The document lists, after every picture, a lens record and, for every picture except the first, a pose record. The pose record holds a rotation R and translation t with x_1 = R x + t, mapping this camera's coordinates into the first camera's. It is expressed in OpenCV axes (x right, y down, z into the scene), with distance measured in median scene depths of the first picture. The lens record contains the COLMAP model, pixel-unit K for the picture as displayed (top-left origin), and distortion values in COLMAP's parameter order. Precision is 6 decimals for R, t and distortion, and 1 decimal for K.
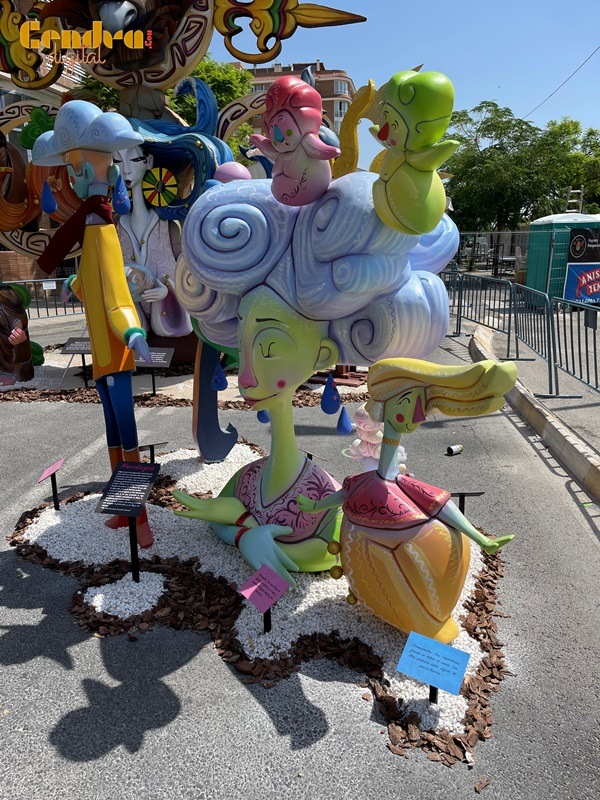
lens RADIAL K [[602.9, 0, 296.6], [0, 602.9, 406.9], [0, 0, 1]] dist [0.060455, -0.070439]
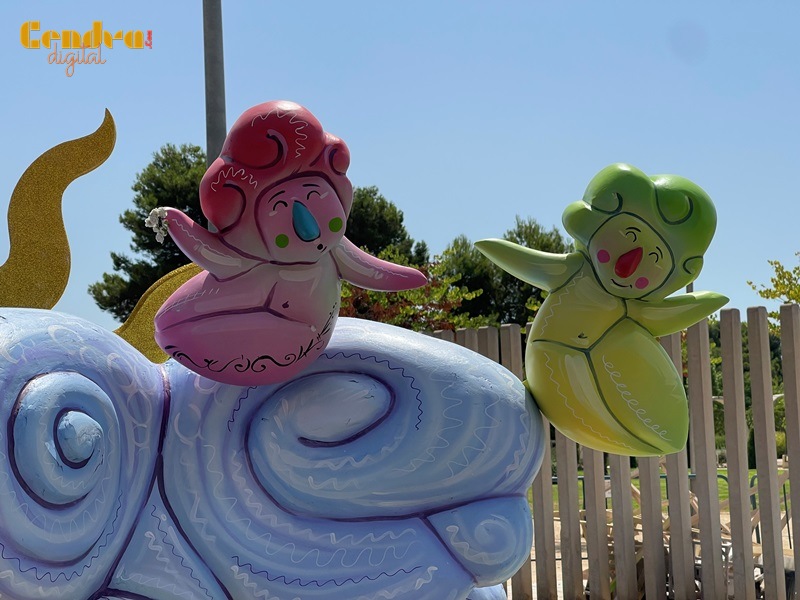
lens RADIAL K [[1493.0, 0, 397.7], [0, 1493.0, 301.6], [0, 0, 1]] dist [0.133551, 0.000000]
pose [[0.498722, 0.078895, 0.863164, -0.709496], [0.240854, 0.944014, -0.225447, -0.123005], [-0.832626, 0.320332, 0.451798, 0.406323]]
